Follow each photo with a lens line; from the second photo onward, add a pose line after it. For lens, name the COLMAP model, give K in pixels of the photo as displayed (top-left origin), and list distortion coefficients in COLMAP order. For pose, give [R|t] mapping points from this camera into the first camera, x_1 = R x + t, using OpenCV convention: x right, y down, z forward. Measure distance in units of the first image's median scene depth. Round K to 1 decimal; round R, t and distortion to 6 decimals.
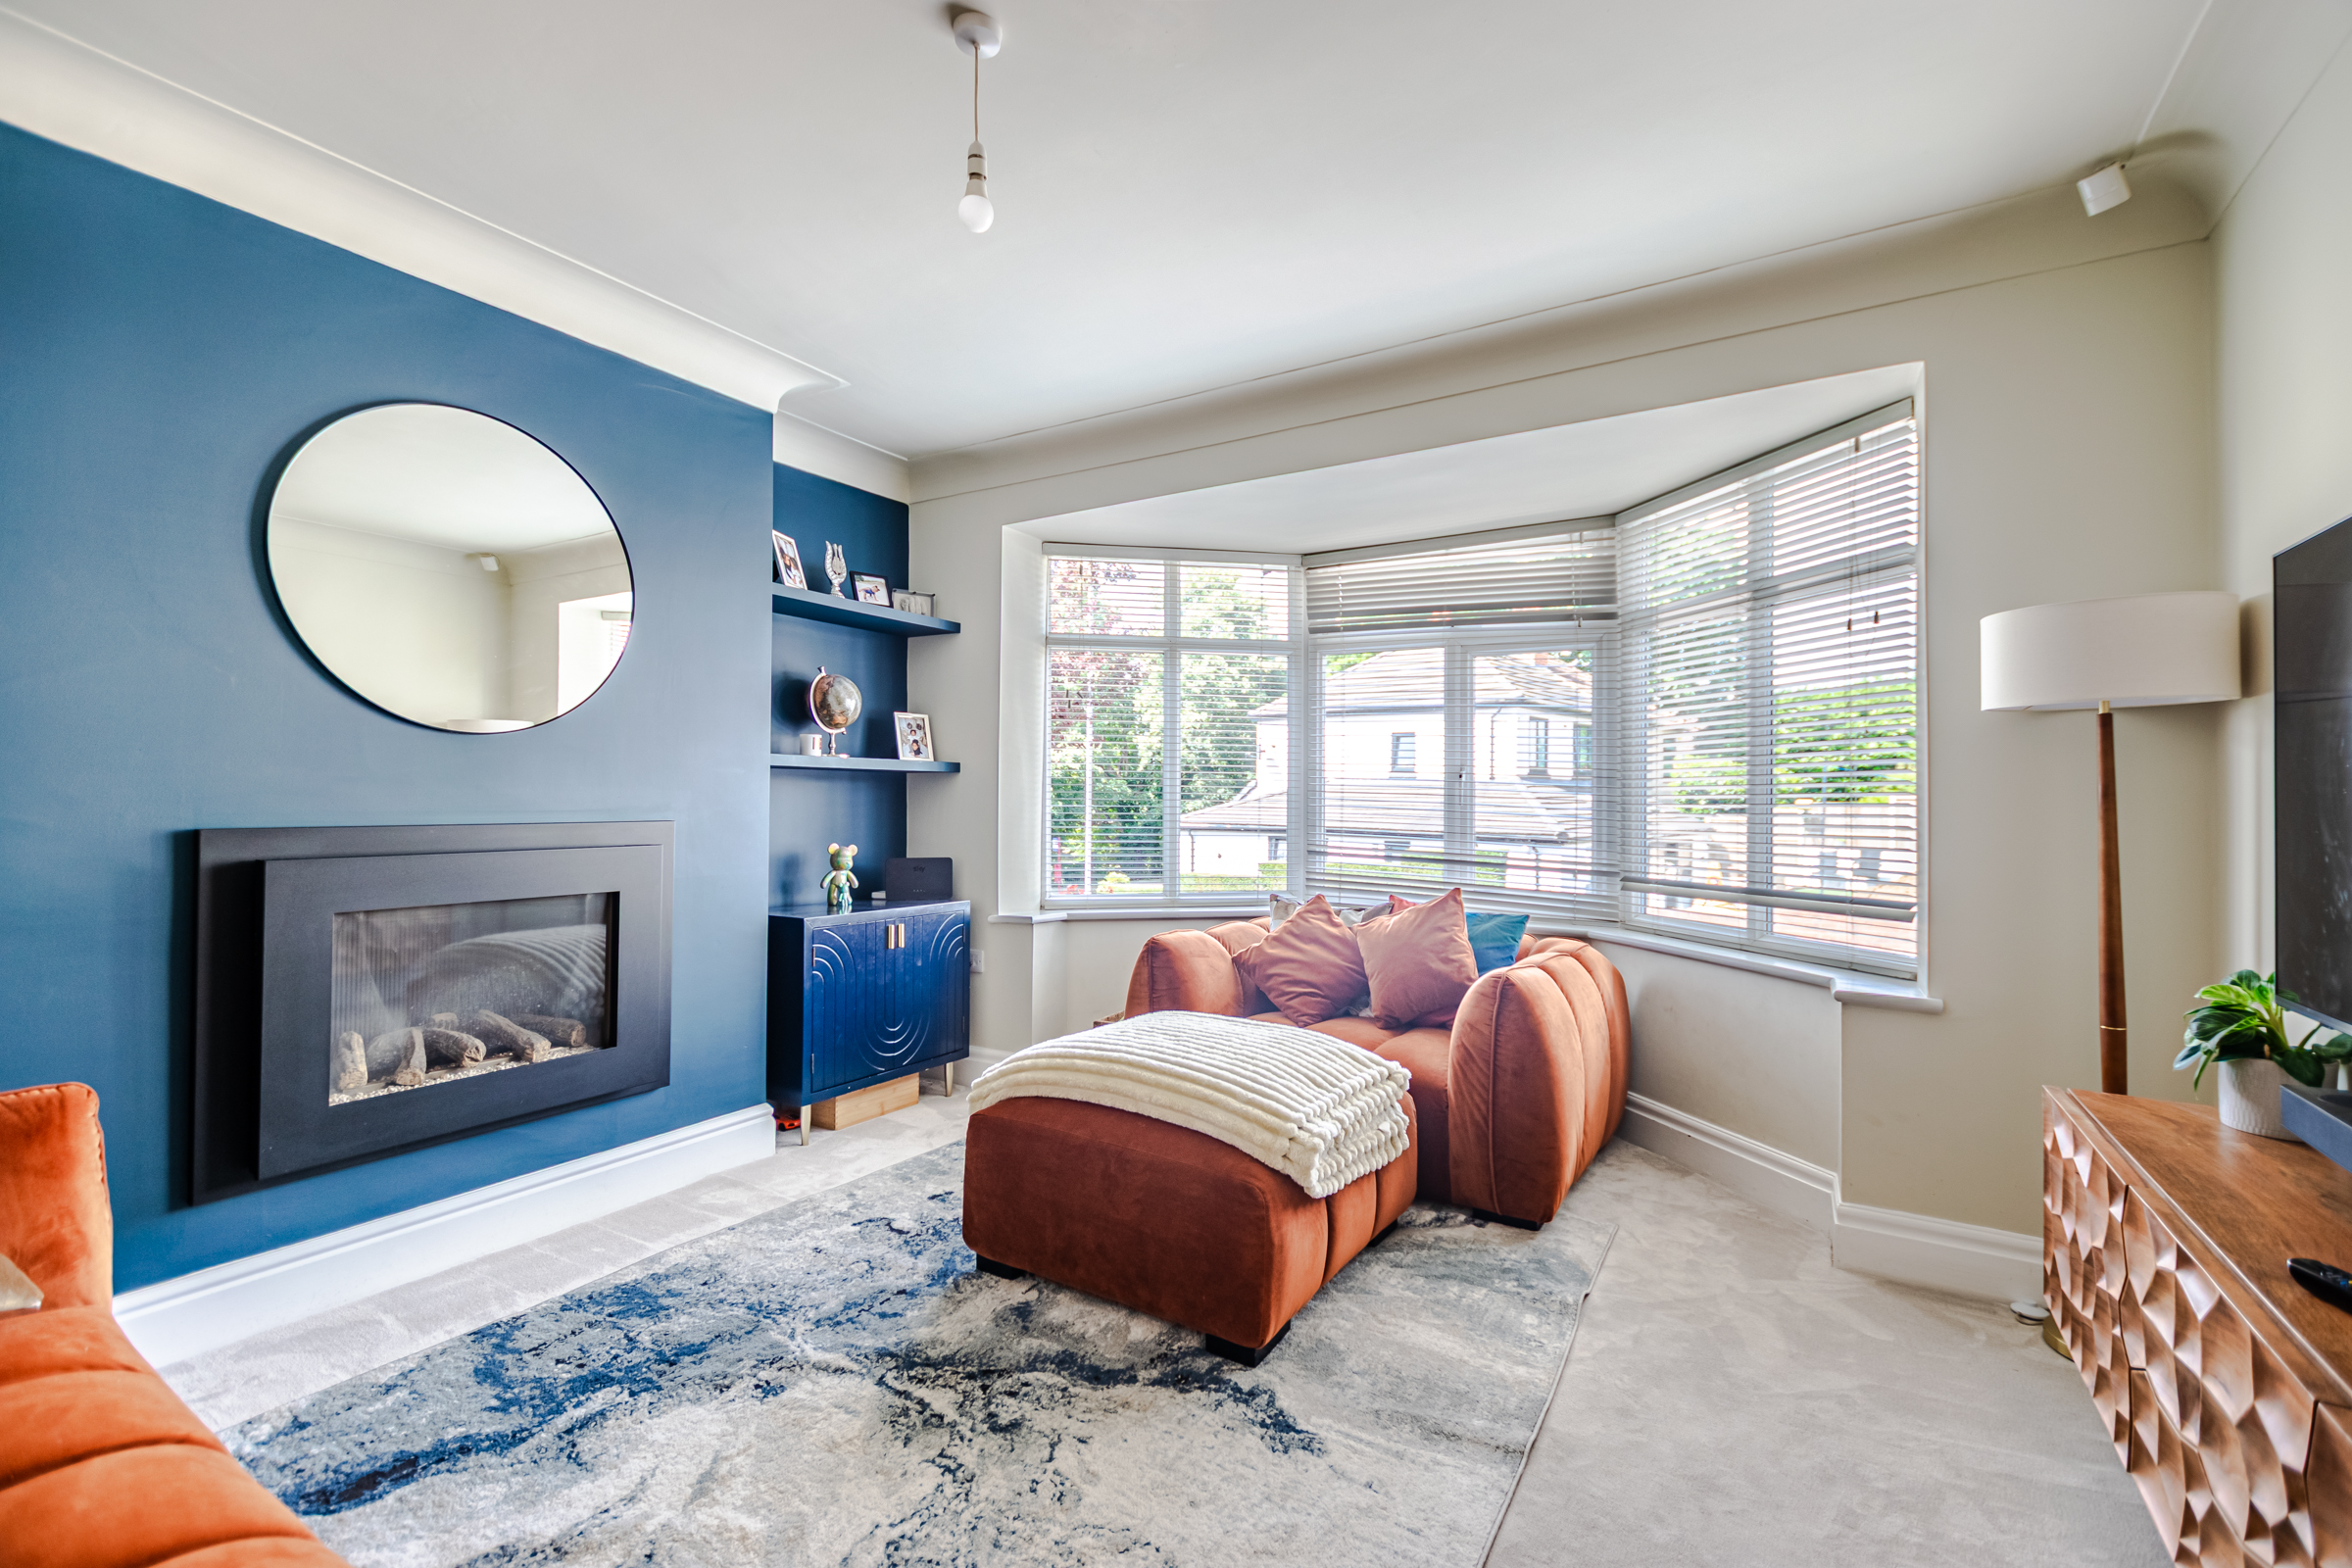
lens RADIAL K [[1016.4, 0, 1182.8], [0, 1016.4, 788.3], [0, 0, 1]] dist [0.015500, -0.000553]
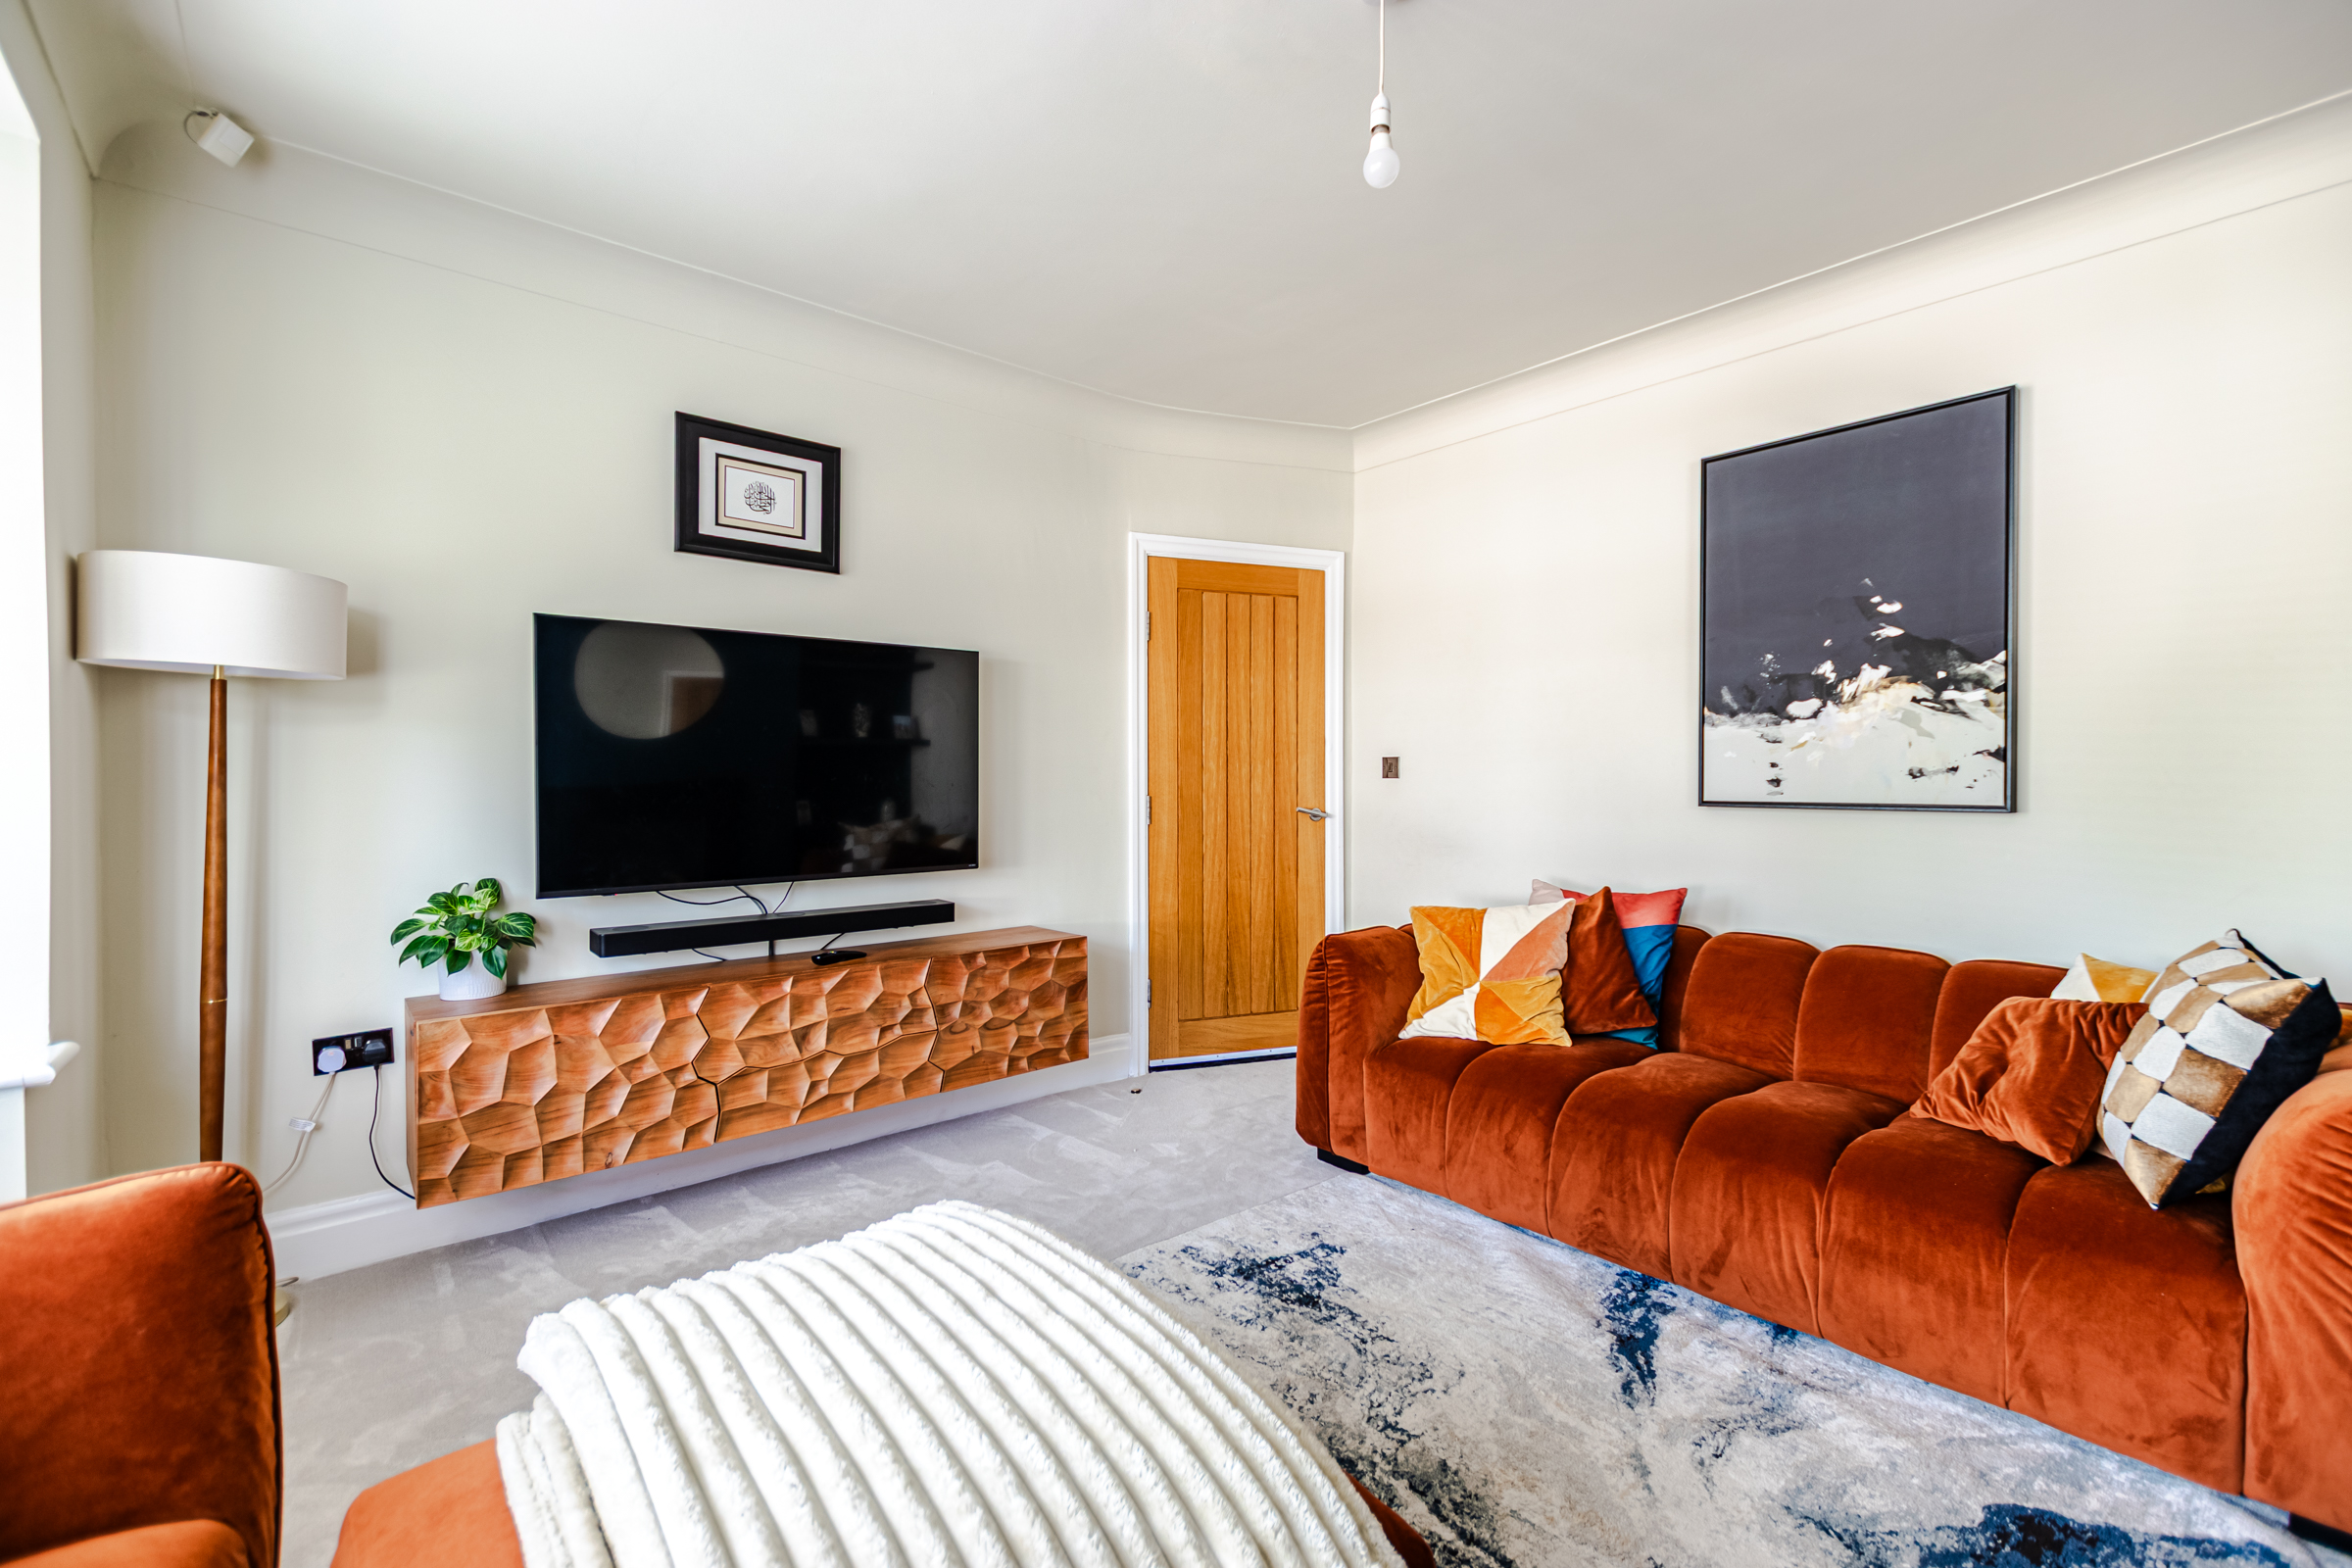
lens RADIAL K [[1016.4, 0, 1176.5], [0, 1016.4, 774.9], [0, 0, 1]] dist [0.015500, -0.000553]
pose [[-0.948487, -0.009341, 0.316678, -0.182067], [-0.010979, 0.999934, -0.003388, 0.007609], [-0.316625, -0.006690, -0.948527, 1.089541]]
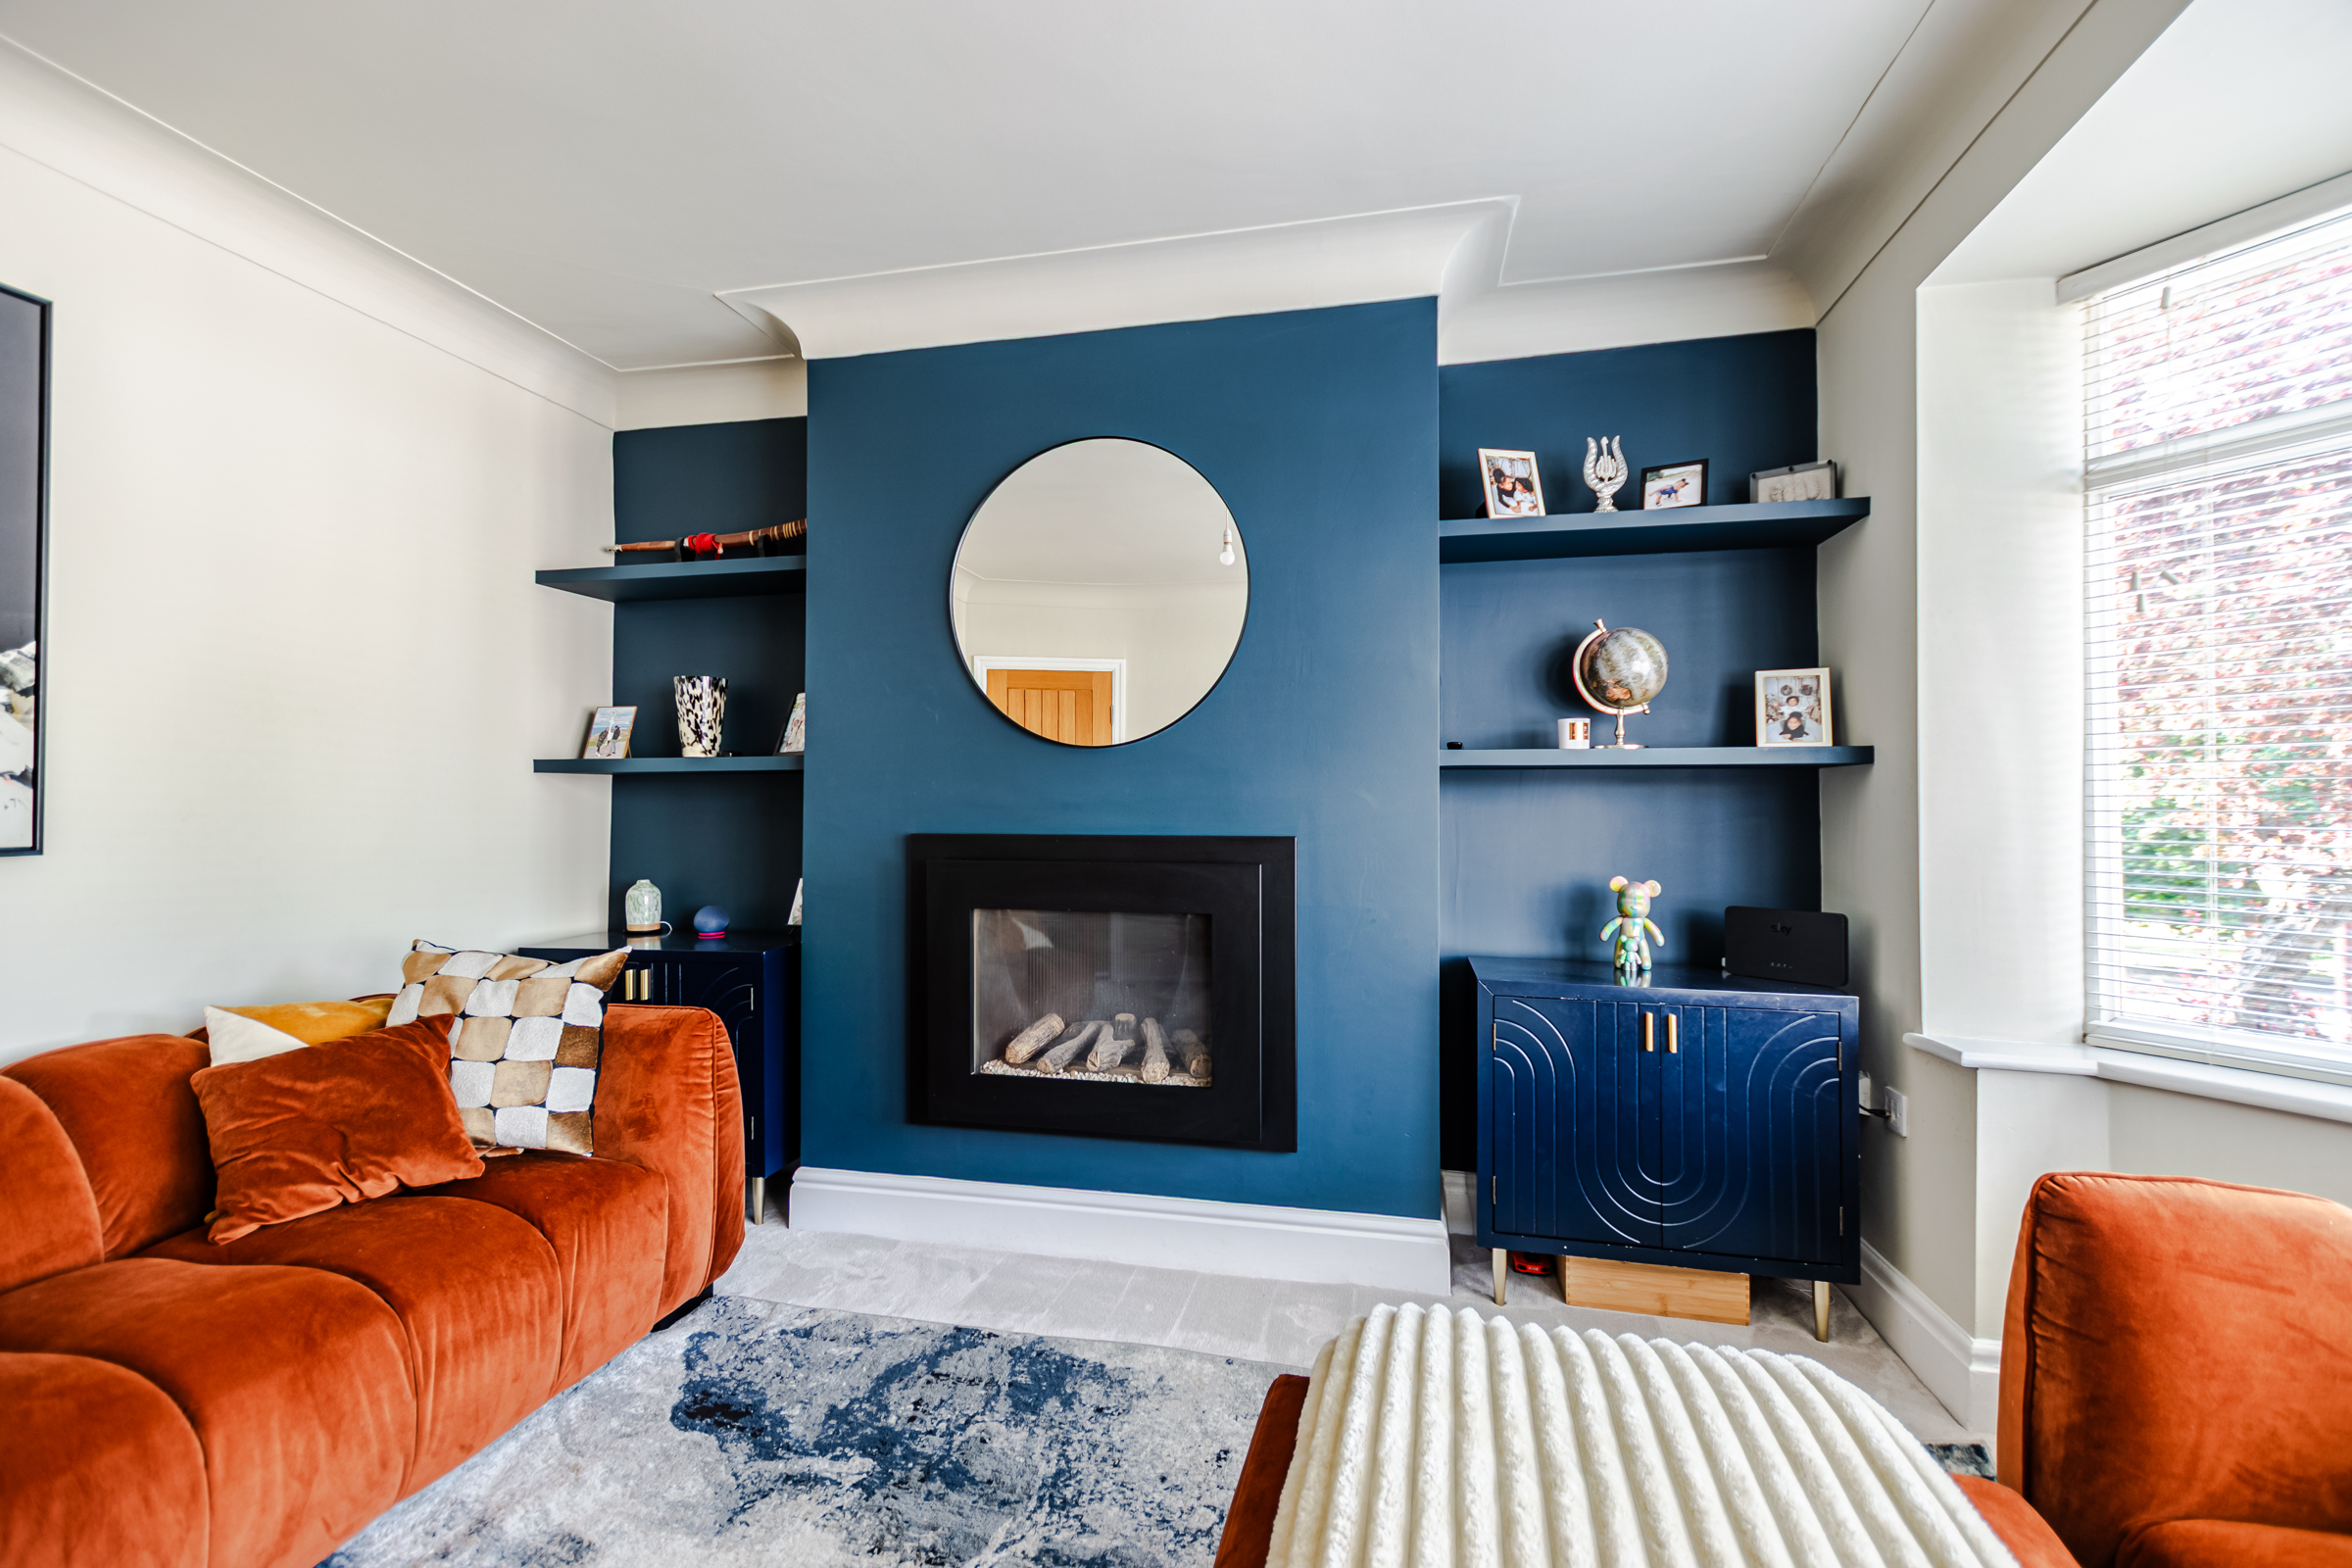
lens RADIAL K [[1016.4, 0, 1190.1], [0, 1016.4, 786.7], [0, 0, 1]] dist [0.015500, -0.000553]
pose [[0.320126, -0.021235, -0.947137, 0.241800], [0.009938, 0.999769, -0.019056, 0.004922], [0.947323, -0.003312, 0.320264, 0.588360]]
